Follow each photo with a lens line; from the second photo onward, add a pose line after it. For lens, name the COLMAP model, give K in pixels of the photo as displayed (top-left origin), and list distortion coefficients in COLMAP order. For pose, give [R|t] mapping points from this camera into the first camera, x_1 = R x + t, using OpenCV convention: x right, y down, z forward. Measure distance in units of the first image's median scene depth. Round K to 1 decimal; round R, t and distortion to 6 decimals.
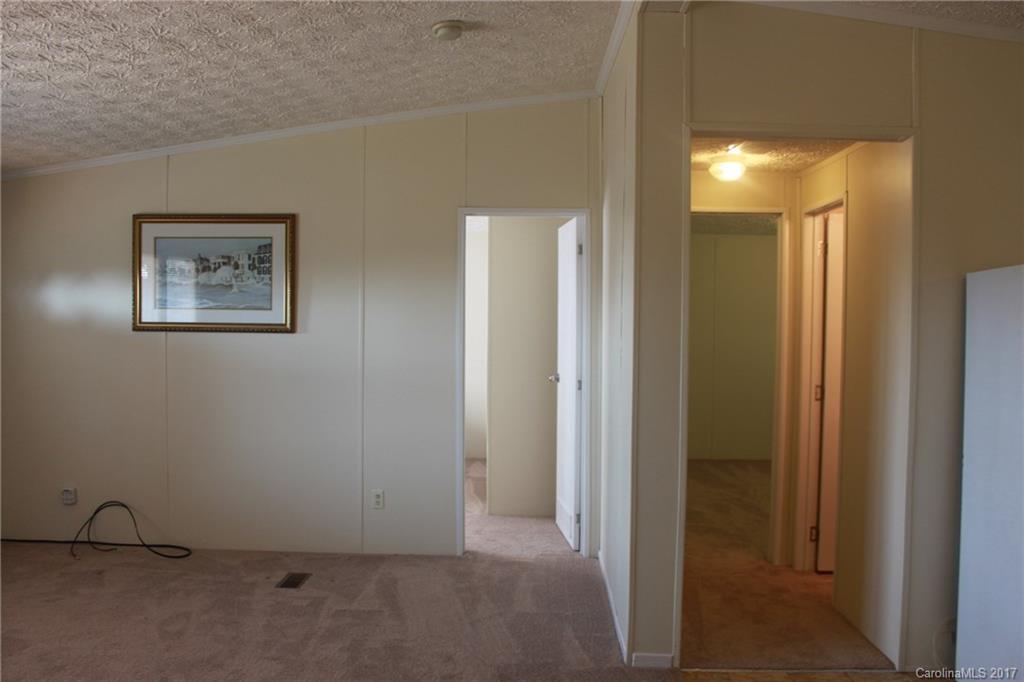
lens RADIAL K [[866.7, 0, 512.0], [0, 866.7, 341.0], [0, 0, 1]] dist [-0.168943, 0.145907]
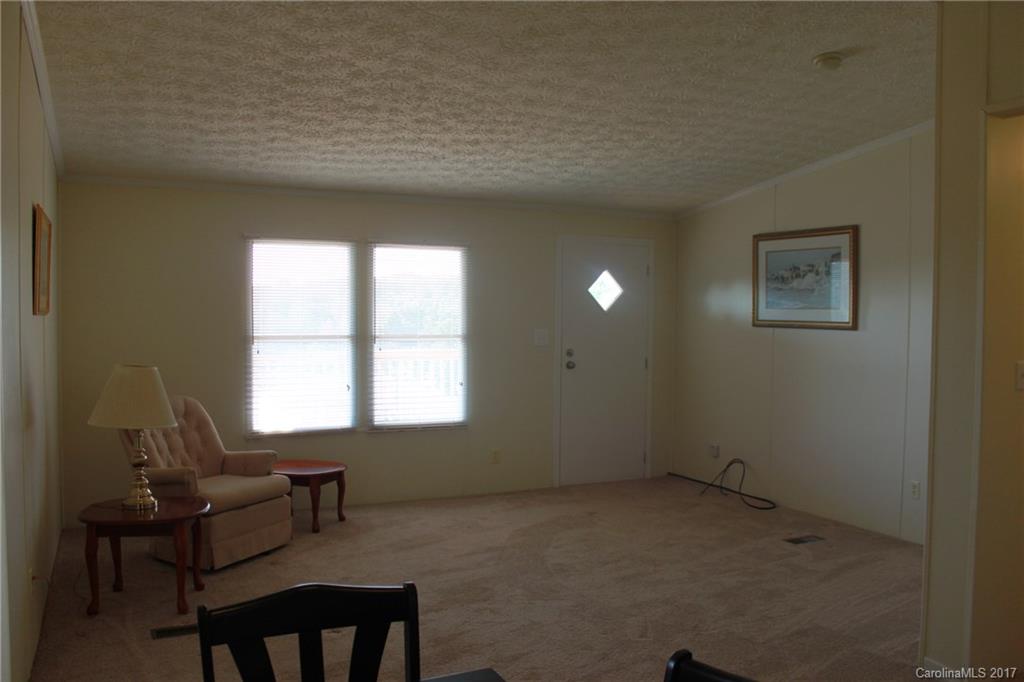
lens RADIAL K [[866.7, 0, 512.0], [0, 866.7, 341.0], [0, 0, 1]] dist [-0.168943, 0.145907]
pose [[0.454713, 0.025874, -0.890262, 0.534594], [-0.028933, 0.999479, 0.014270, 0.001923], [0.890168, 0.019269, 0.455225, 0.090070]]
